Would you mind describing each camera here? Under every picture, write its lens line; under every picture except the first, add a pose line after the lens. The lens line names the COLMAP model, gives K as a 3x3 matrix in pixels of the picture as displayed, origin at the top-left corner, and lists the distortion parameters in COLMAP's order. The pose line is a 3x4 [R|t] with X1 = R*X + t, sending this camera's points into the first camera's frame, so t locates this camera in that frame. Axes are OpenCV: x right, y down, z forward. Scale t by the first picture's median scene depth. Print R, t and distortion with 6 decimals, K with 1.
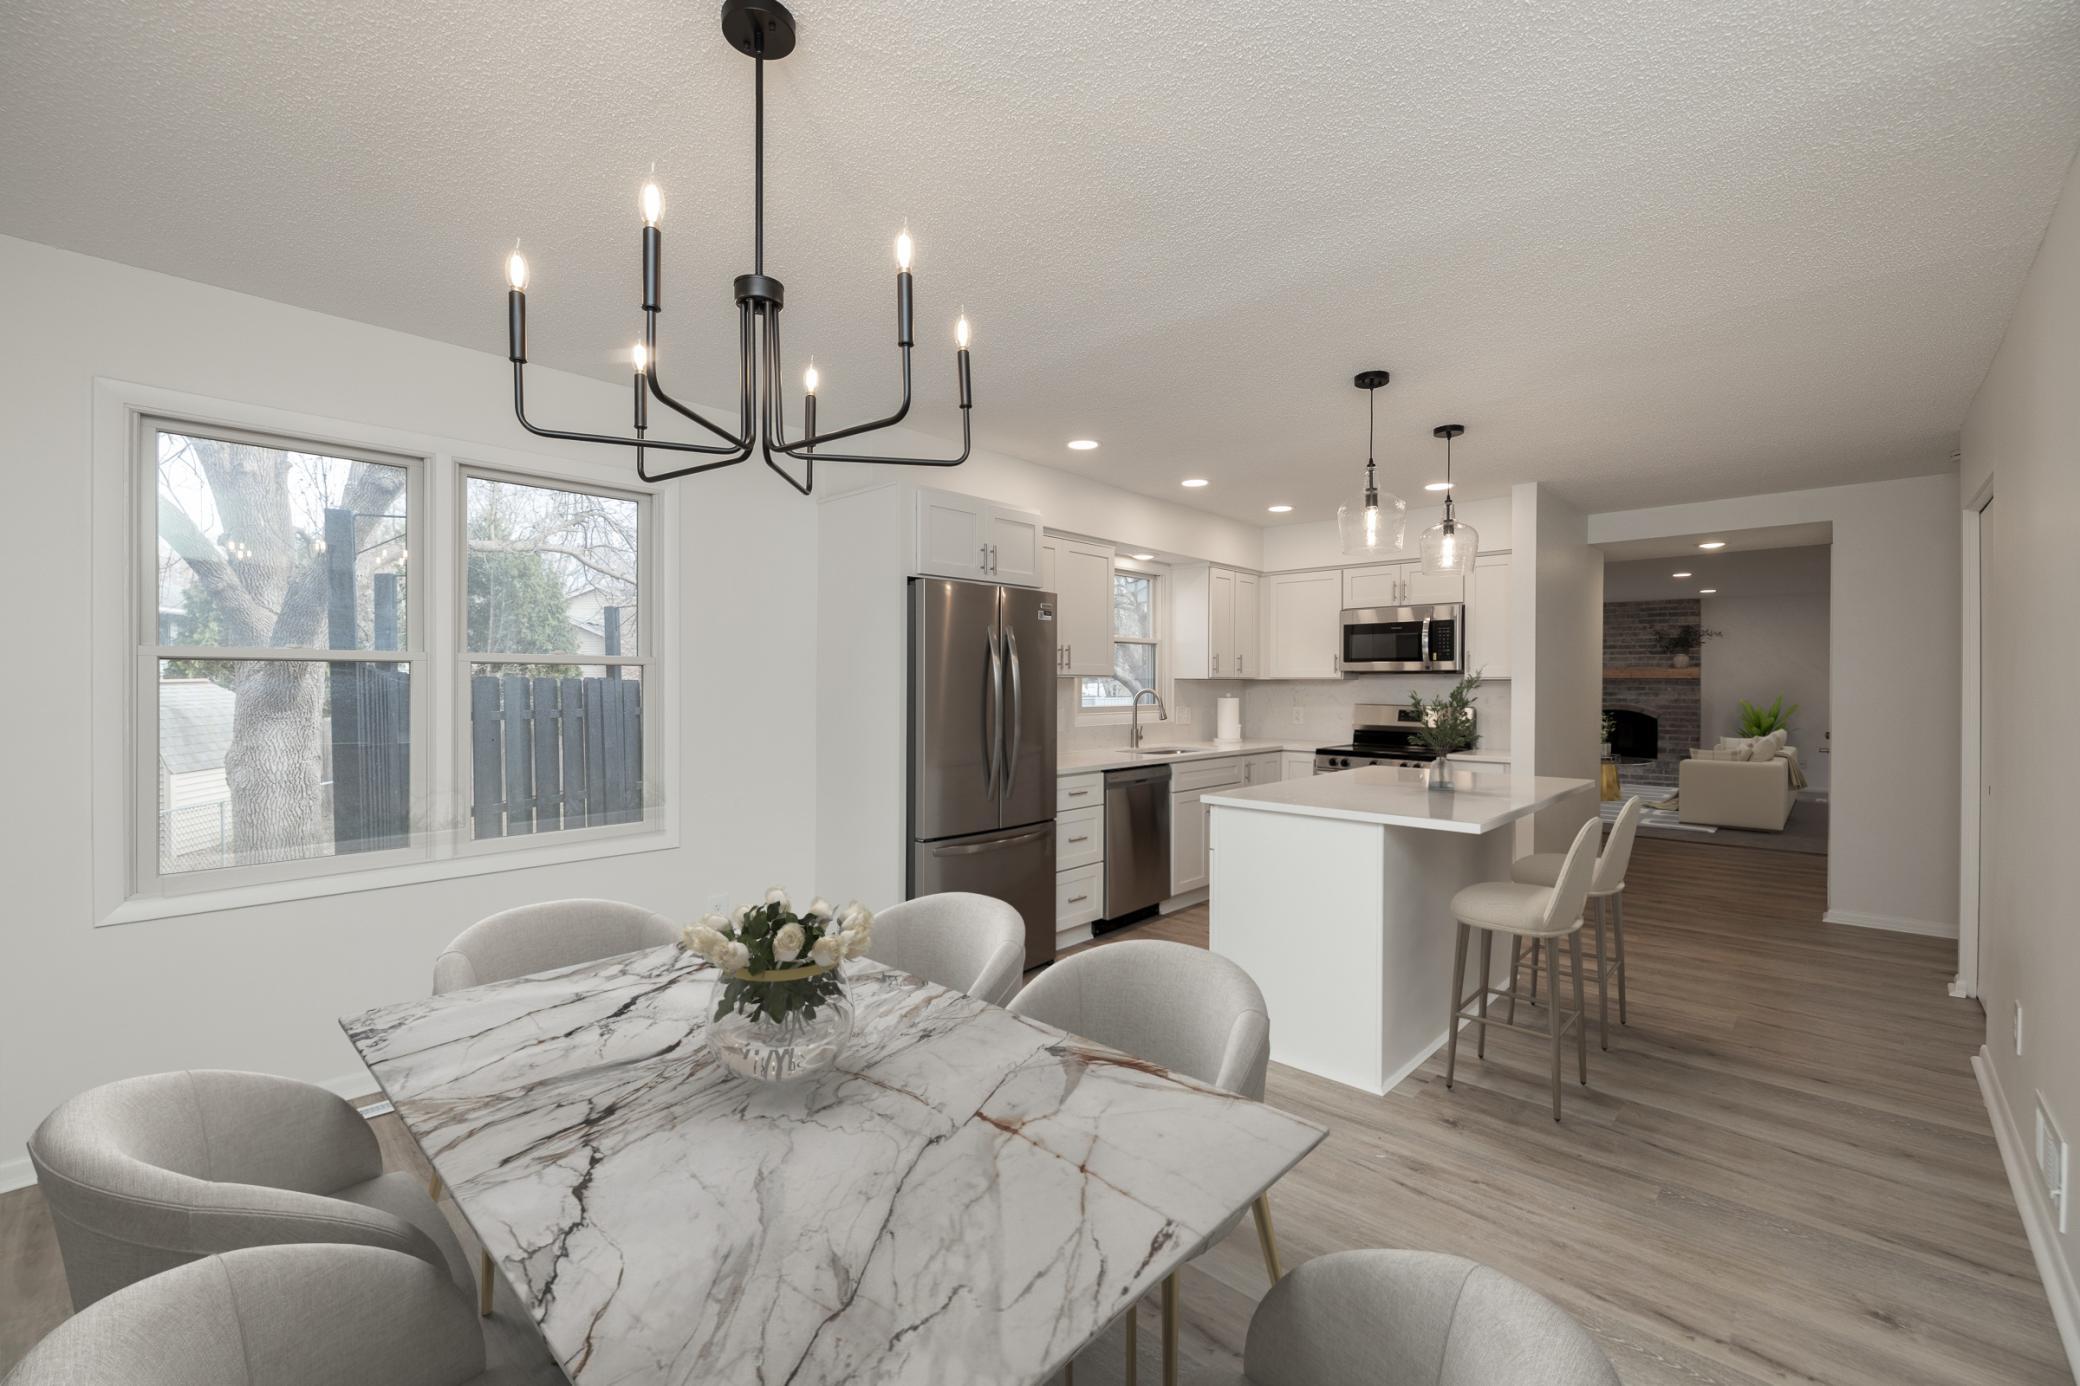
lens RADIAL K [[865.7, 0, 1046.7], [0, 865.7, 689.2], [0, 0, 1]] dist [0.000548, 0.000142]
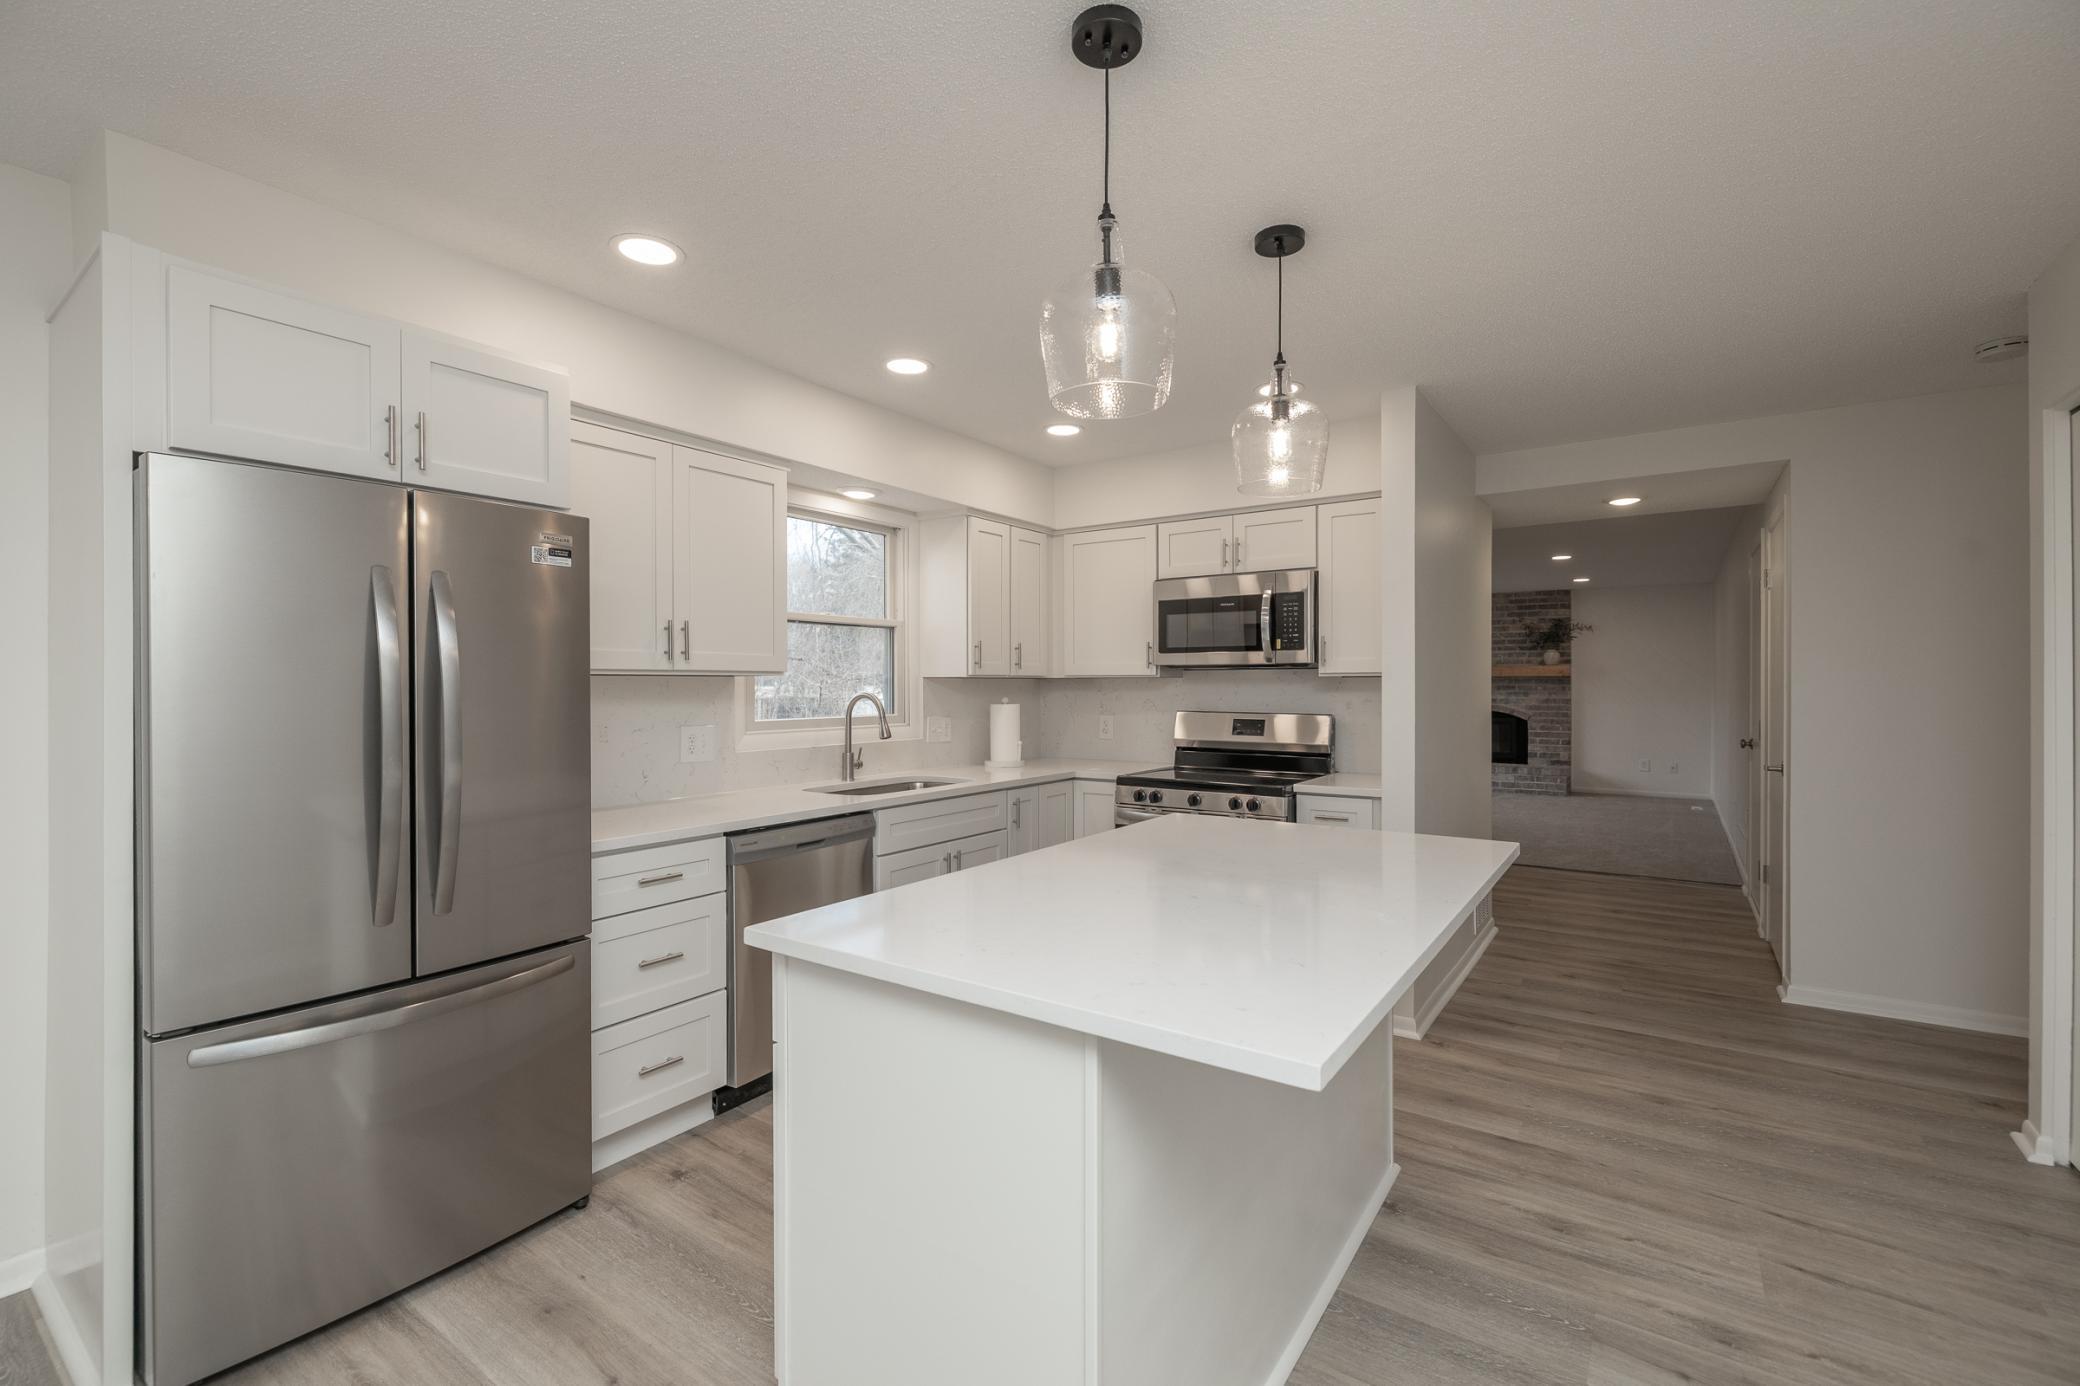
lens RADIAL K [[911.9, 0, 1017.2], [0, 911.9, 694.6], [0, 0, 1]] dist [-0.002372, -0.000042]
pose [[0.993053, -0.006533, 0.117487, 0.138349], [0.006138, 0.999974, 0.003727, -0.000550], [-0.117509, -0.002980, 0.993067, 0.266013]]
